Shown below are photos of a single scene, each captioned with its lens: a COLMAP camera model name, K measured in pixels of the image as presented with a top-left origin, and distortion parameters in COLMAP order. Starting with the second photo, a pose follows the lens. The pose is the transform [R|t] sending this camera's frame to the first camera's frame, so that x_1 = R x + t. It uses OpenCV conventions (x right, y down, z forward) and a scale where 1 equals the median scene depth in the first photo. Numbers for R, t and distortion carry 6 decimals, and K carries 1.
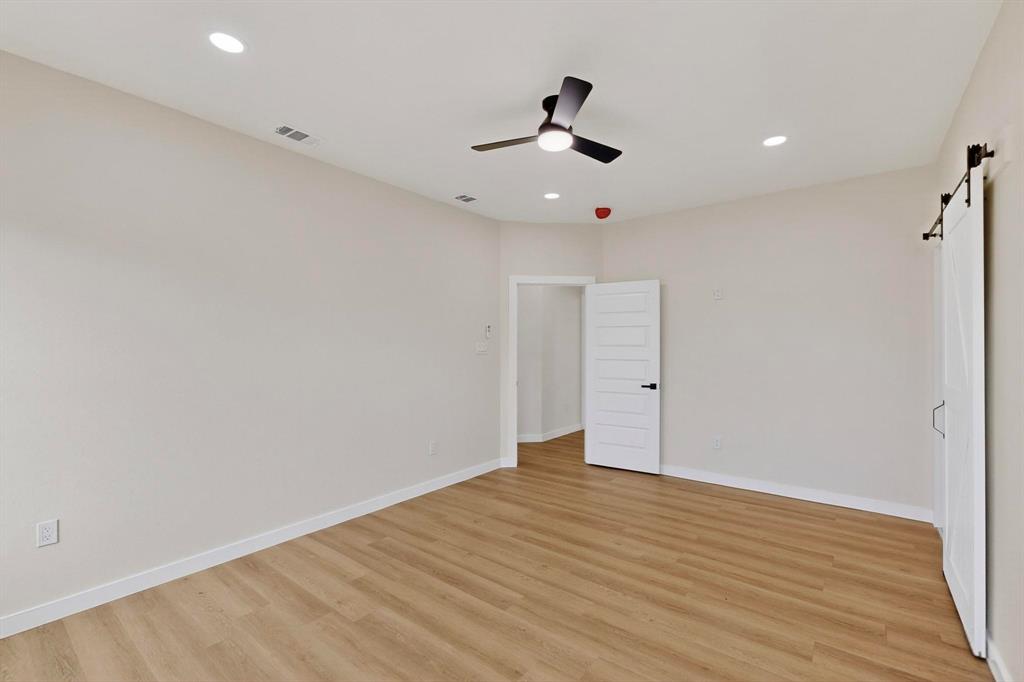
lens RADIAL K [[450.0, 0, 512.3], [0, 450.0, 340.1], [0, 0, 1]] dist [0.022653, -0.000570]
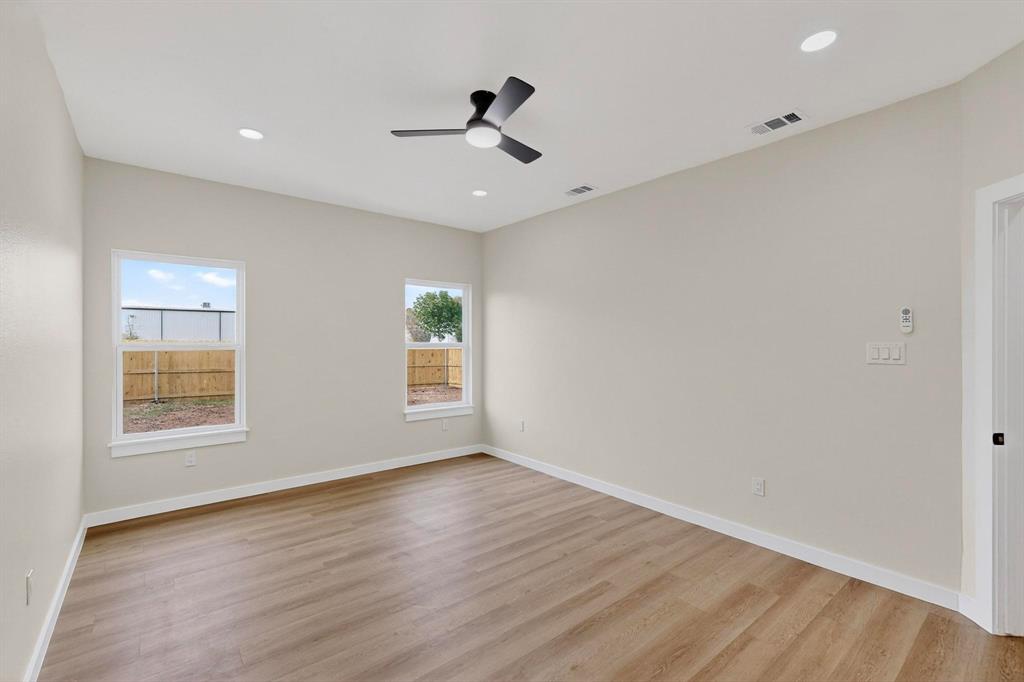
lens RADIAL K [[450.0, 0, 521.2], [0, 450.0, 345.0], [0, 0, 1]] dist [0.022653, -0.000570]
pose [[-0.208357, -0.004238, -0.978044, 0.814426], [-0.004431, 0.999984, -0.003389, 0.018463], [0.978043, 0.003628, -0.208373, 1.013141]]
